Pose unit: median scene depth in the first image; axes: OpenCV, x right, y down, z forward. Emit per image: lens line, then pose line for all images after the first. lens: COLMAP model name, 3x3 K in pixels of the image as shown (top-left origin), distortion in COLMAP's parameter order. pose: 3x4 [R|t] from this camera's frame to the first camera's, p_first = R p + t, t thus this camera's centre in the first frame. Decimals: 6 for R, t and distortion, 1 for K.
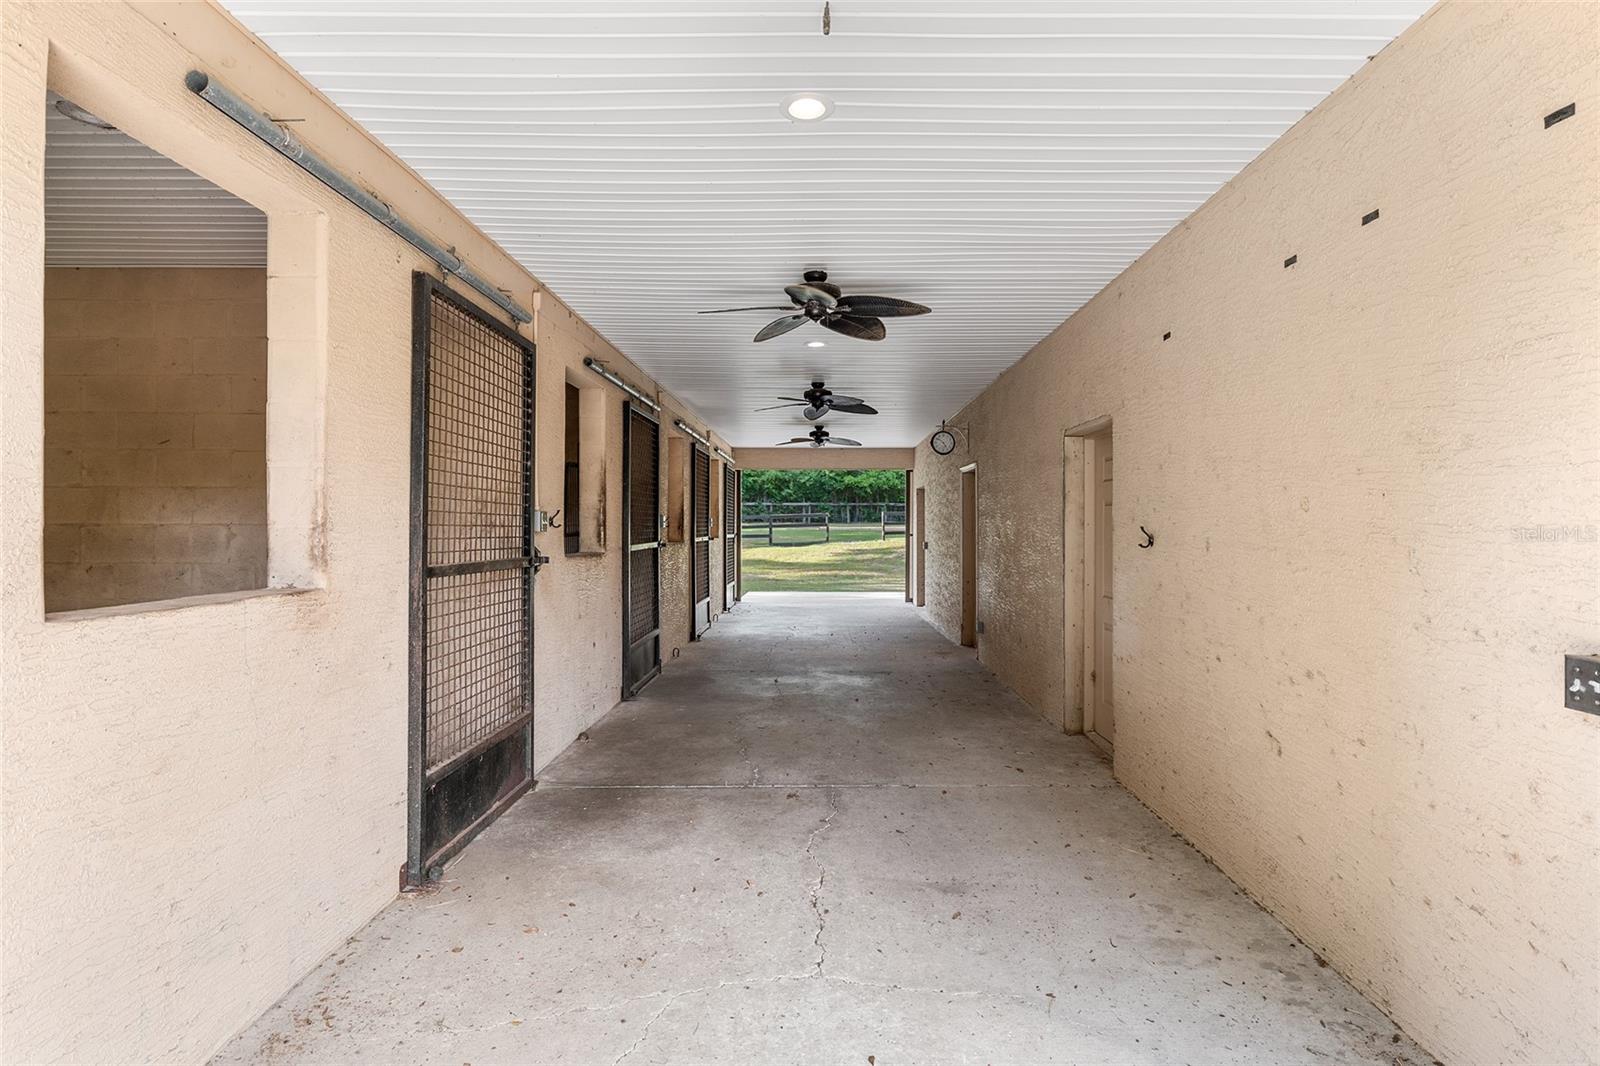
lens RADIAL K [[865.3, 0, 833.1], [0, 865.3, 525.6], [0, 0, 1]] dist [0.000938, -0.000376]
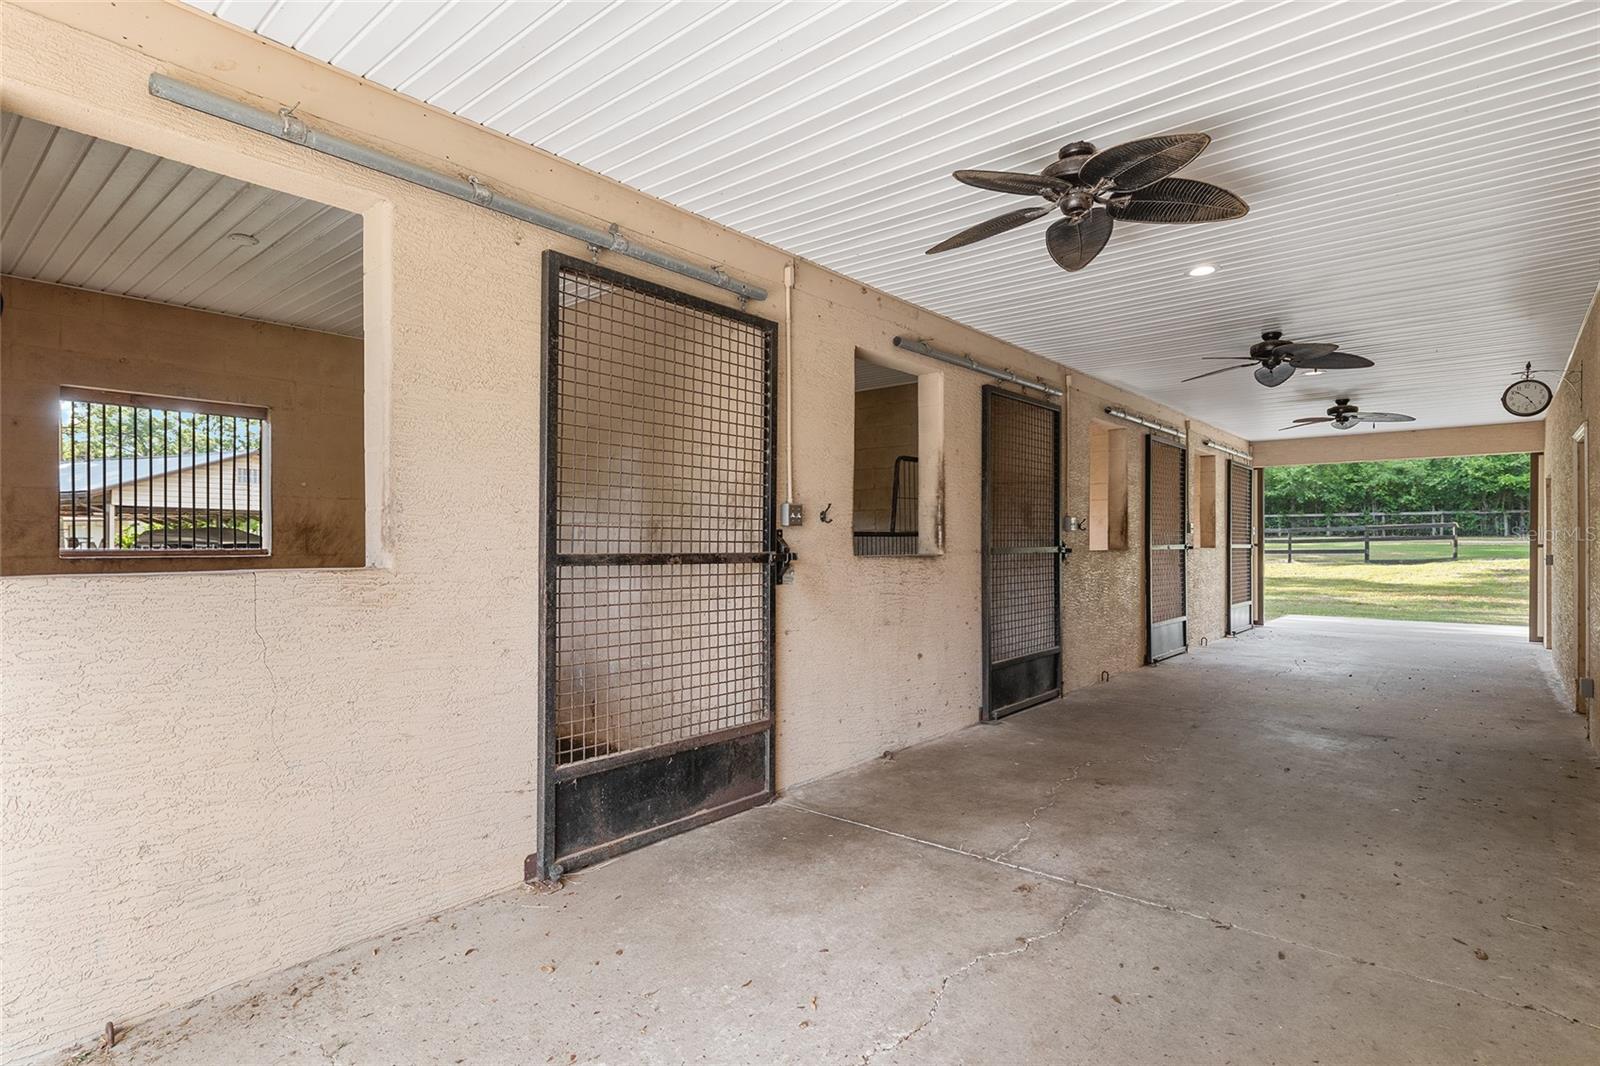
lens RADIAL K [[820.0, 0, 789.2], [0, 820.0, 543.1], [0, 0, 1]] dist [0.000896, -0.000551]
pose [[0.750397, -0.001893, -0.660984, 0.165735], [0.001993, 0.999998, -0.000600, 0.017965], [0.660984, -0.000867, 0.750399, 0.237570]]
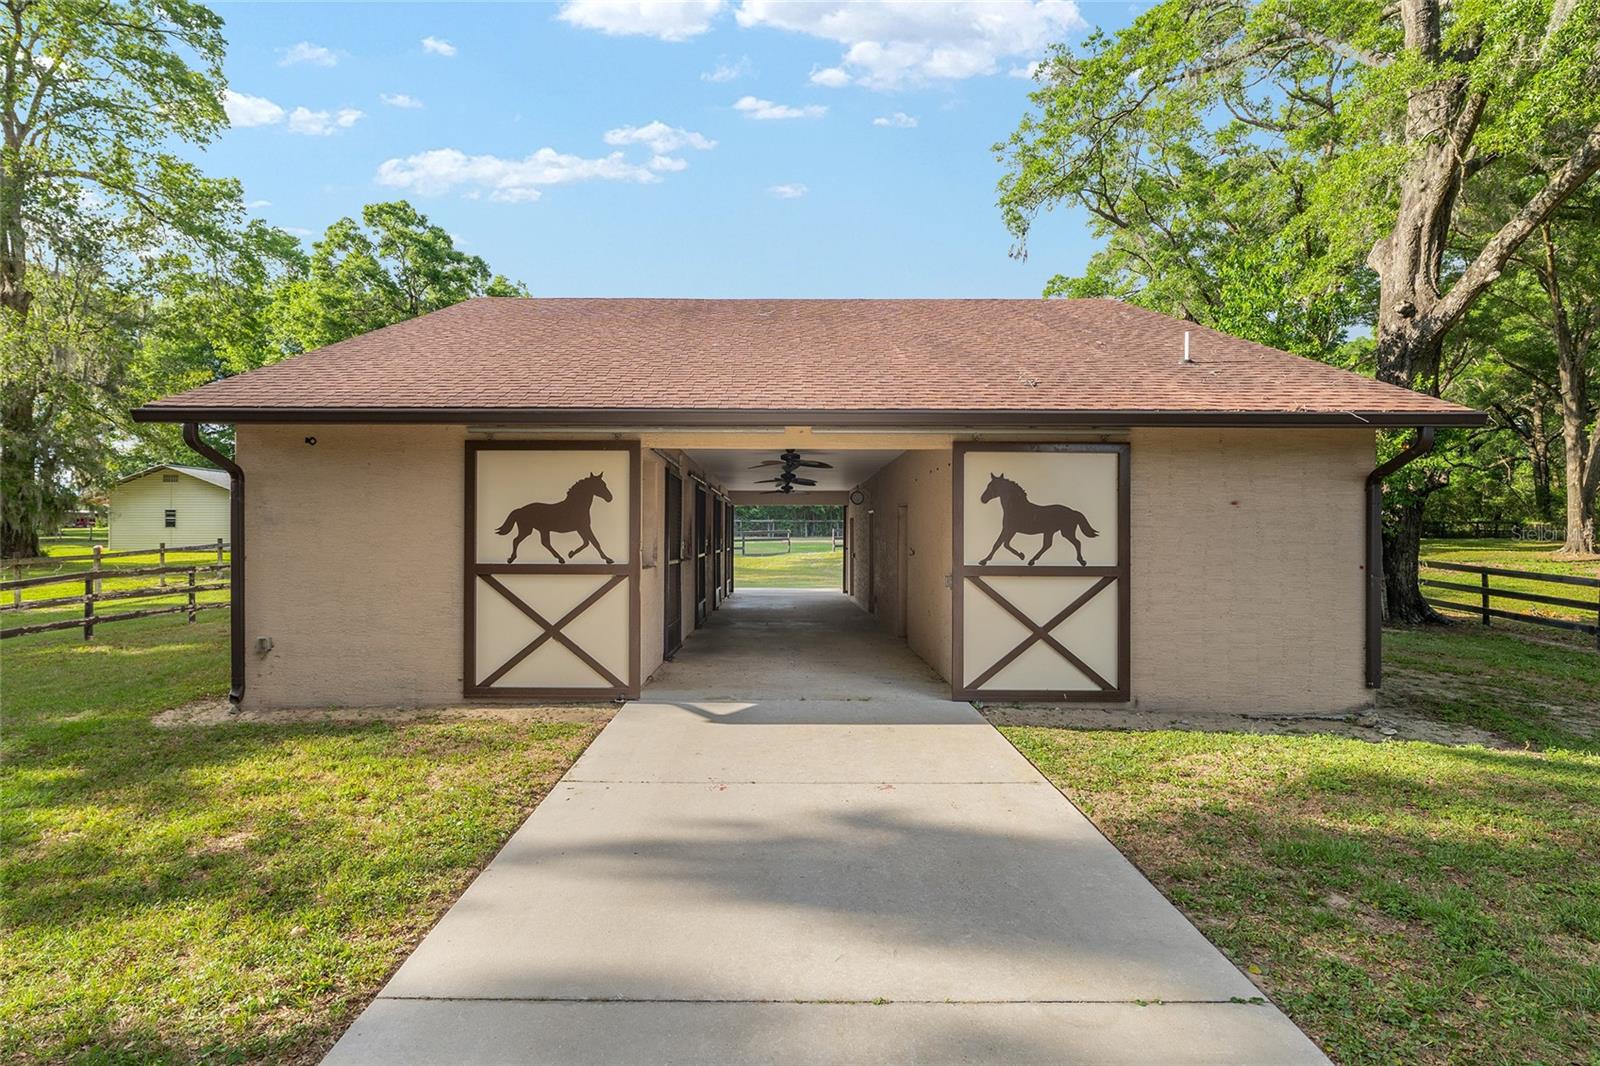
lens RADIAL K [[820.0, 0, 789.2], [0, 820.0, 543.1], [0, 0, 1]] dist [0.000896, -0.000551]
pose [[0.999989, 0.001534, -0.004381, -0.009137], [-0.001502, 0.999974, 0.007092, -0.018836], [0.004392, -0.007085, 0.999965, -0.979436]]
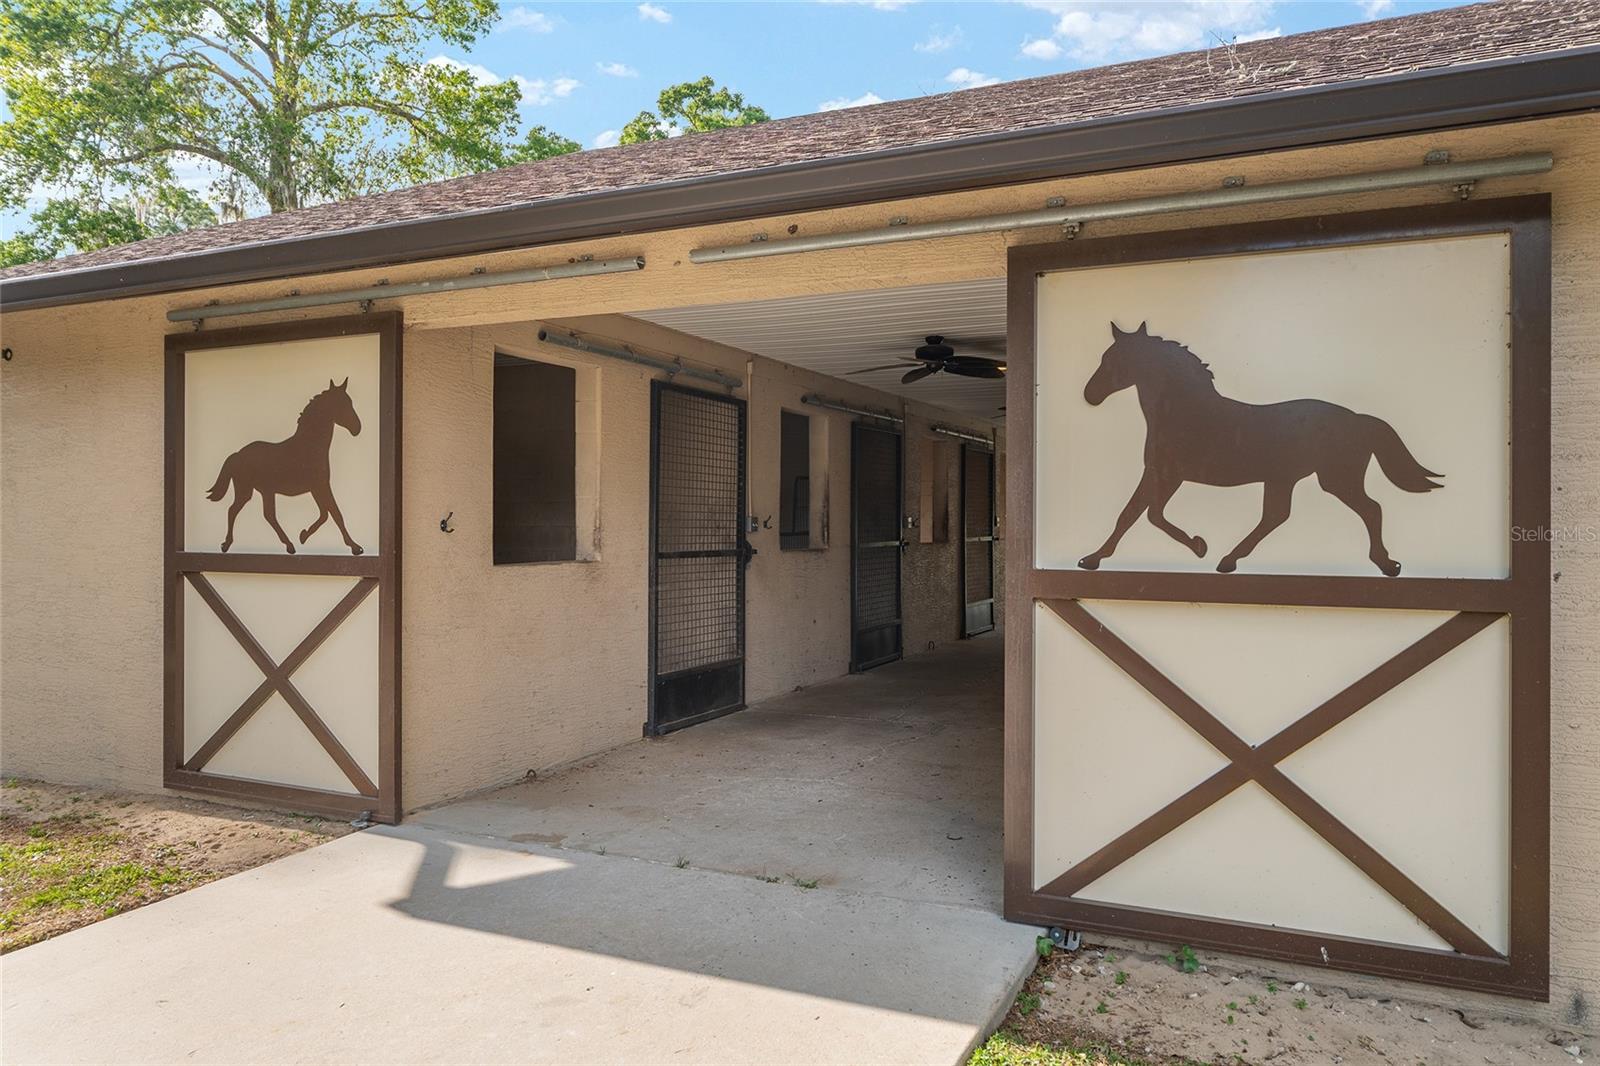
lens RADIAL K [[1146.2, 0, 794.2], [0, 1146.2, 527.7], [0, 0, 1]] dist [-0.001794, 0.001053]
pose [[0.900764, 0.002035, -0.434304, 0.372137], [-0.000290, 0.999992, 0.004083, -0.004986], [0.434308, -0.003552, 0.900757, -0.454235]]
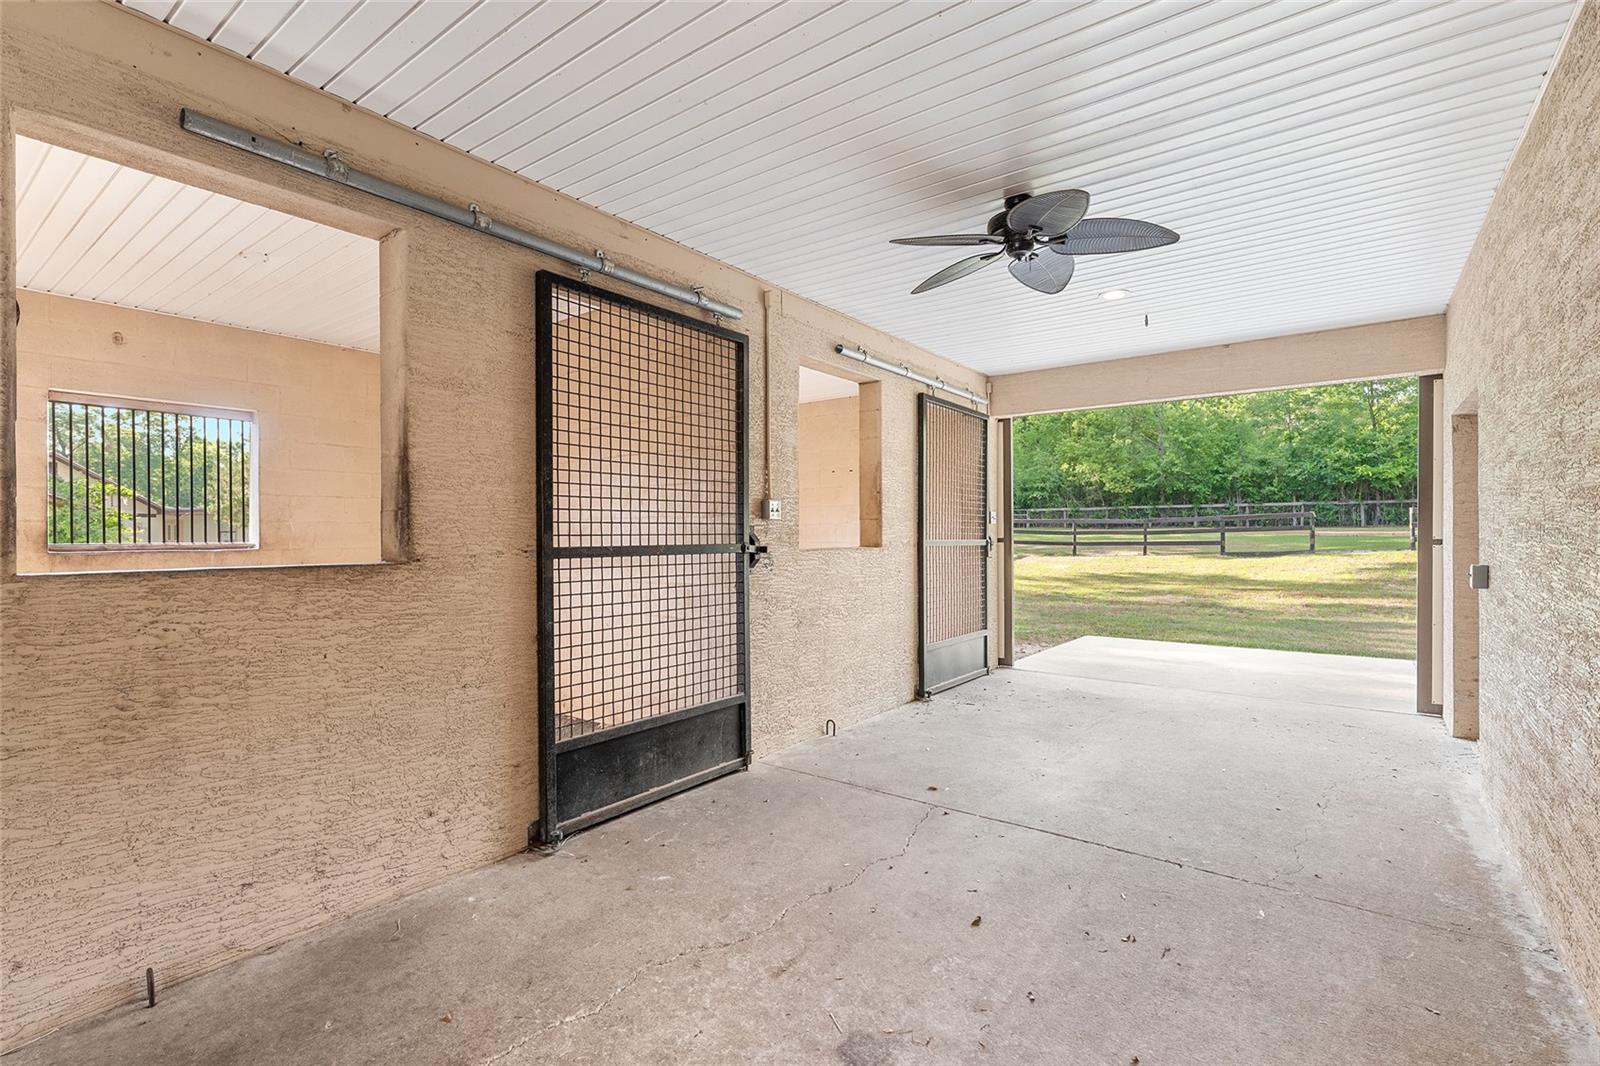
lens RADIAL K [[742.4, 0, 795.5], [0, 742.4, 538.7], [0, 0, 1]] dist [0.002469, 0.000287]
pose [[0.793927, -0.001786, -0.608011, 0.147031], [0.005905, 0.999971, 0.004774, 0.013617], [0.607985, -0.007381, 0.793914, 1.265617]]
